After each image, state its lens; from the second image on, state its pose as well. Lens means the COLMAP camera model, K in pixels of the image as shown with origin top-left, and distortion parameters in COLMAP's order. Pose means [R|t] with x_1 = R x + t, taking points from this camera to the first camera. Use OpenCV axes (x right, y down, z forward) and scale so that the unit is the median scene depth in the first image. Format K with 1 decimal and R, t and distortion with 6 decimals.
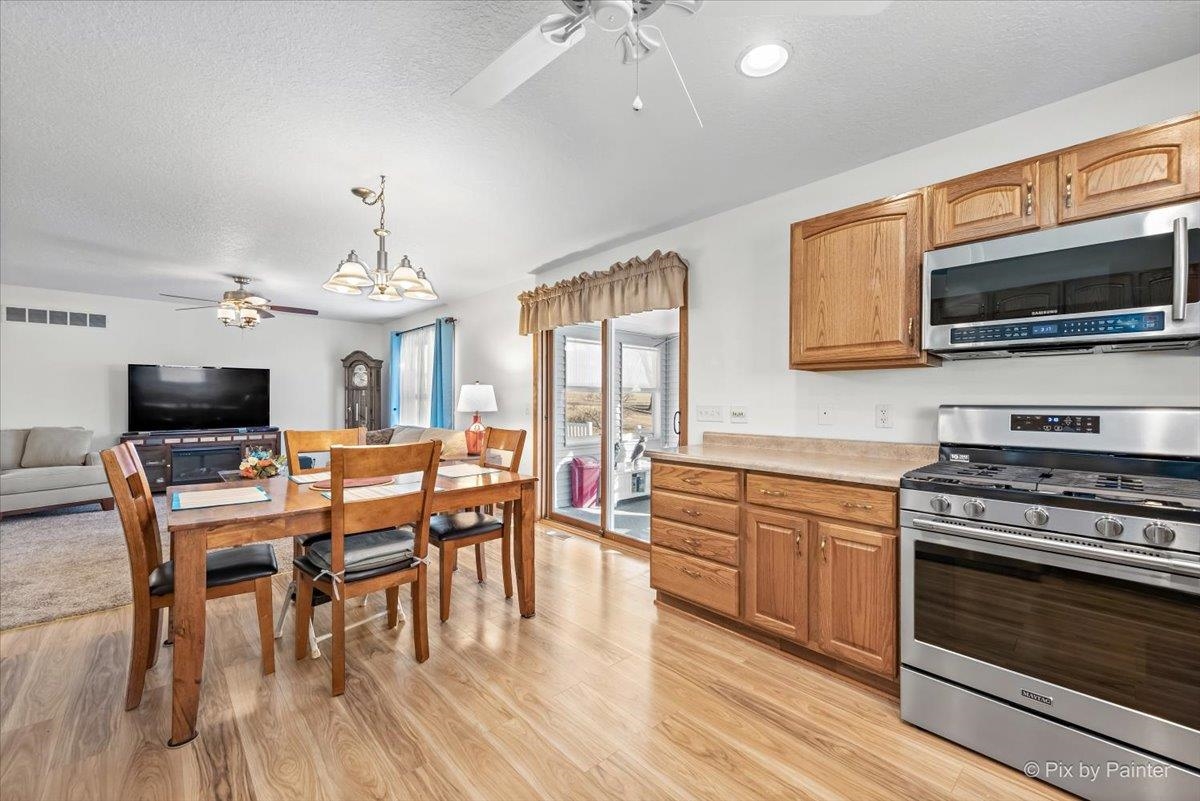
lens RADIAL K [[473.6, 0, 605.2], [0, 473.6, 395.6], [0, 0, 1]] dist [0.009613, -0.000086]
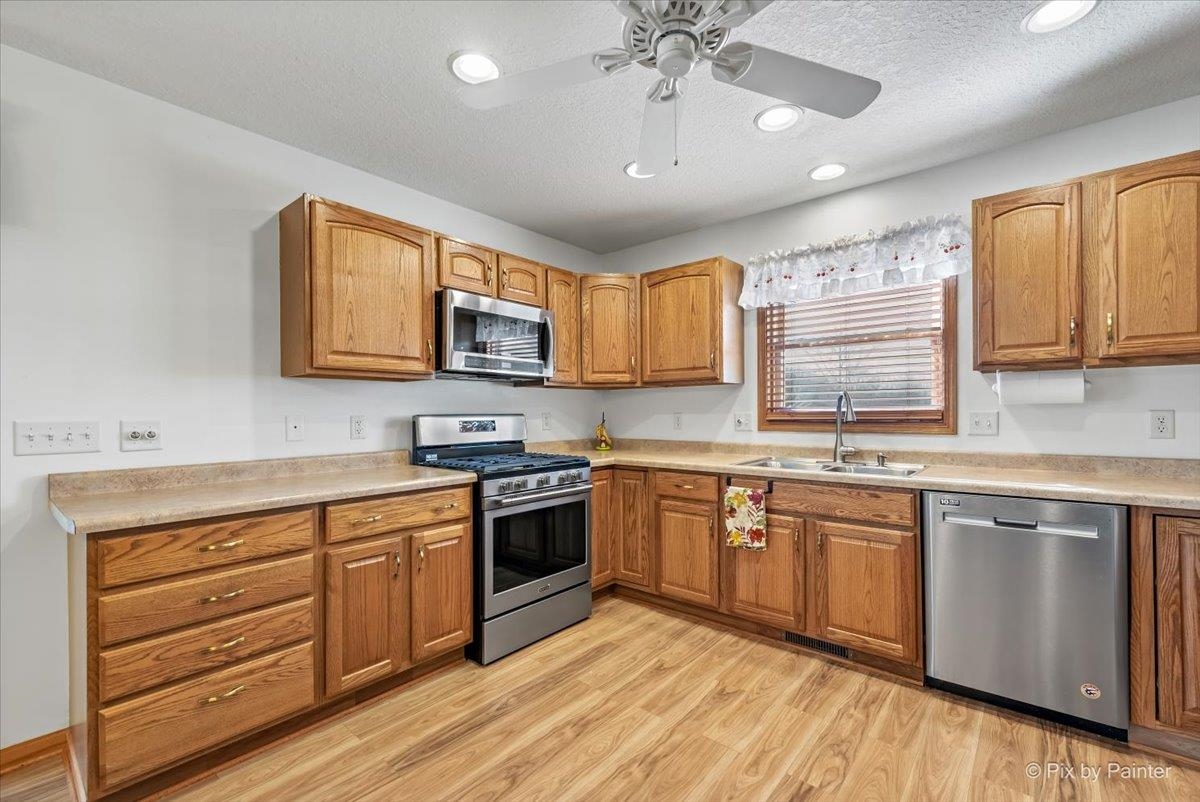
lens RADIAL K [[516.7, 0, 598.9], [0, 516.7, 408.7], [0, 0, 1]] dist [0.010715, -0.001254]
pose [[-0.114055, 0.002597, 0.993471, -0.576991], [-0.003512, 0.999989, -0.003017, 0.005756], [-0.993468, -0.003833, -0.114045, 0.645238]]
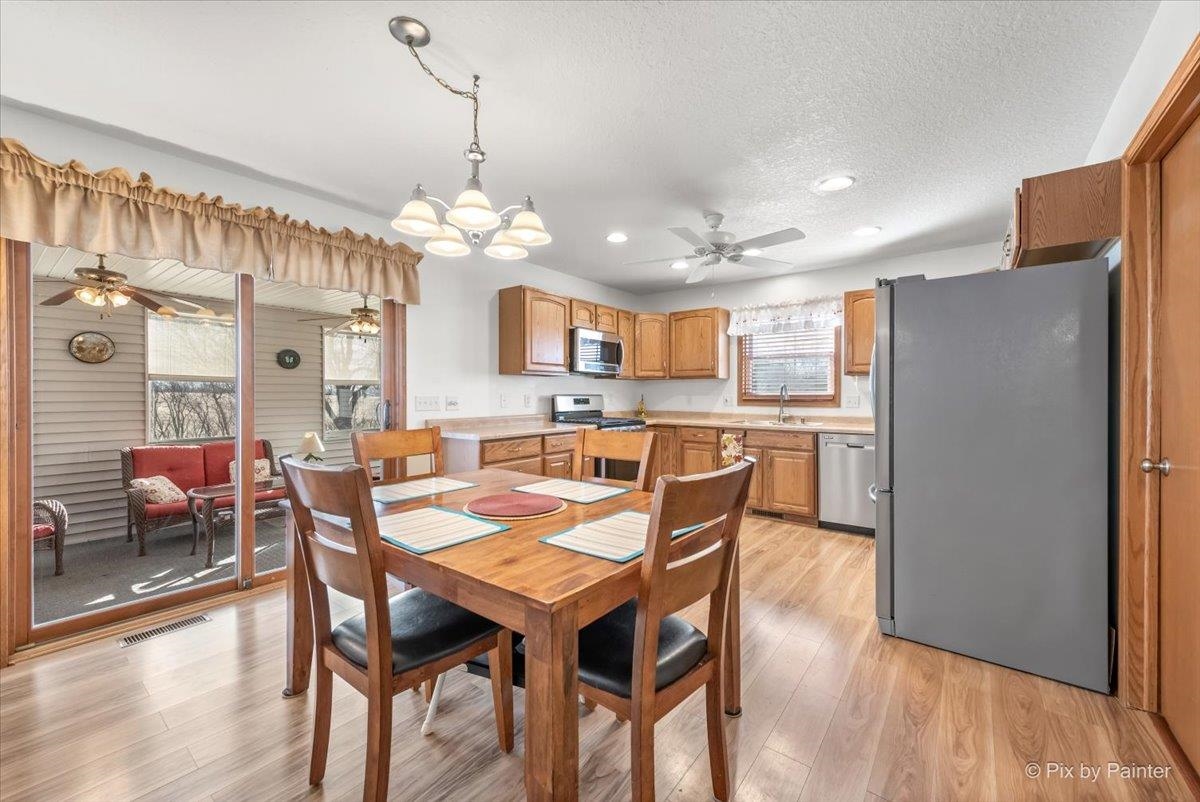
lens RADIAL K [[473.6, 0, 602.0], [0, 473.6, 391.3], [0, 0, 1]] dist [0.009613, -0.000086]
pose [[-0.160303, 0.000769, 0.987068, -1.349425], [-0.012993, 0.999911, -0.002889, 0.007373], [-0.986982, -0.013288, -0.160279, 1.050655]]
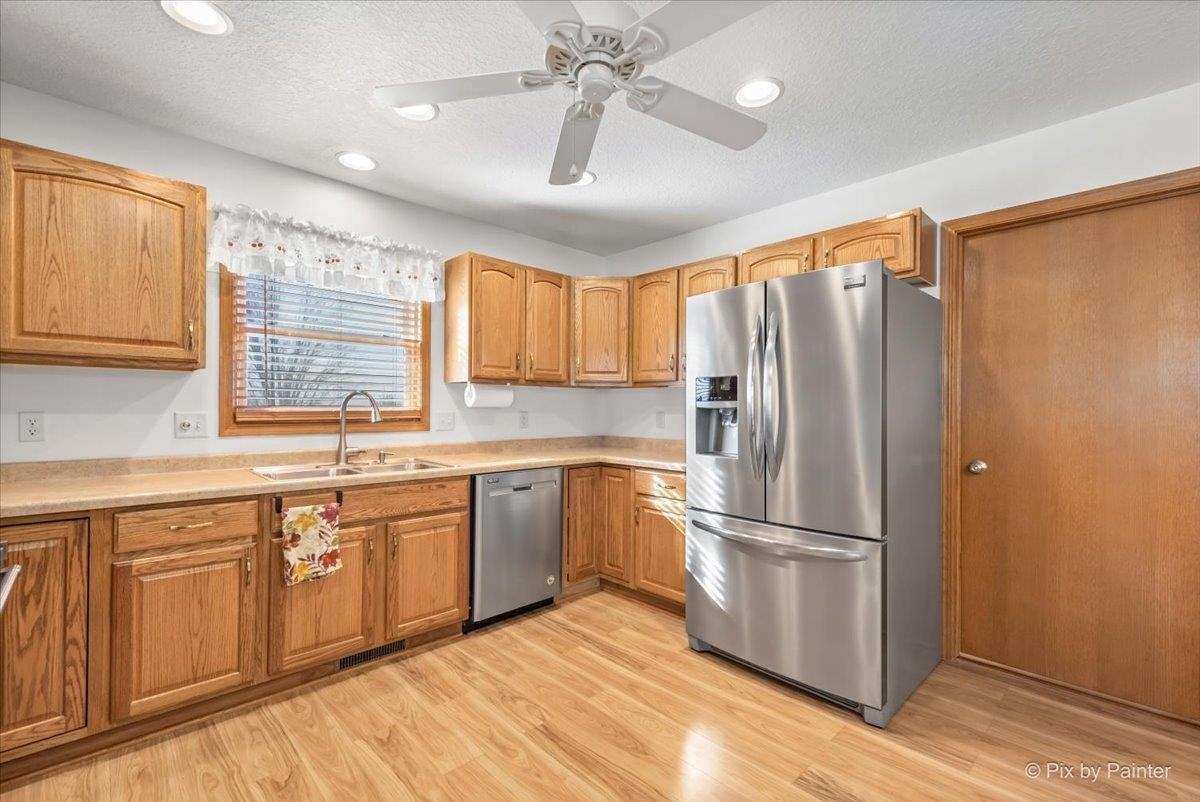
lens RADIAL K [[516.7, 0, 609.3], [0, 516.7, 407.1], [0, 0, 1]] dist [0.010715, -0.001254]
pose [[-0.999656, -0.008493, -0.024821, 0.004314], [-0.008096, 0.999838, -0.016074, 0.011146], [0.024954, -0.015867, -0.999563, 1.127330]]
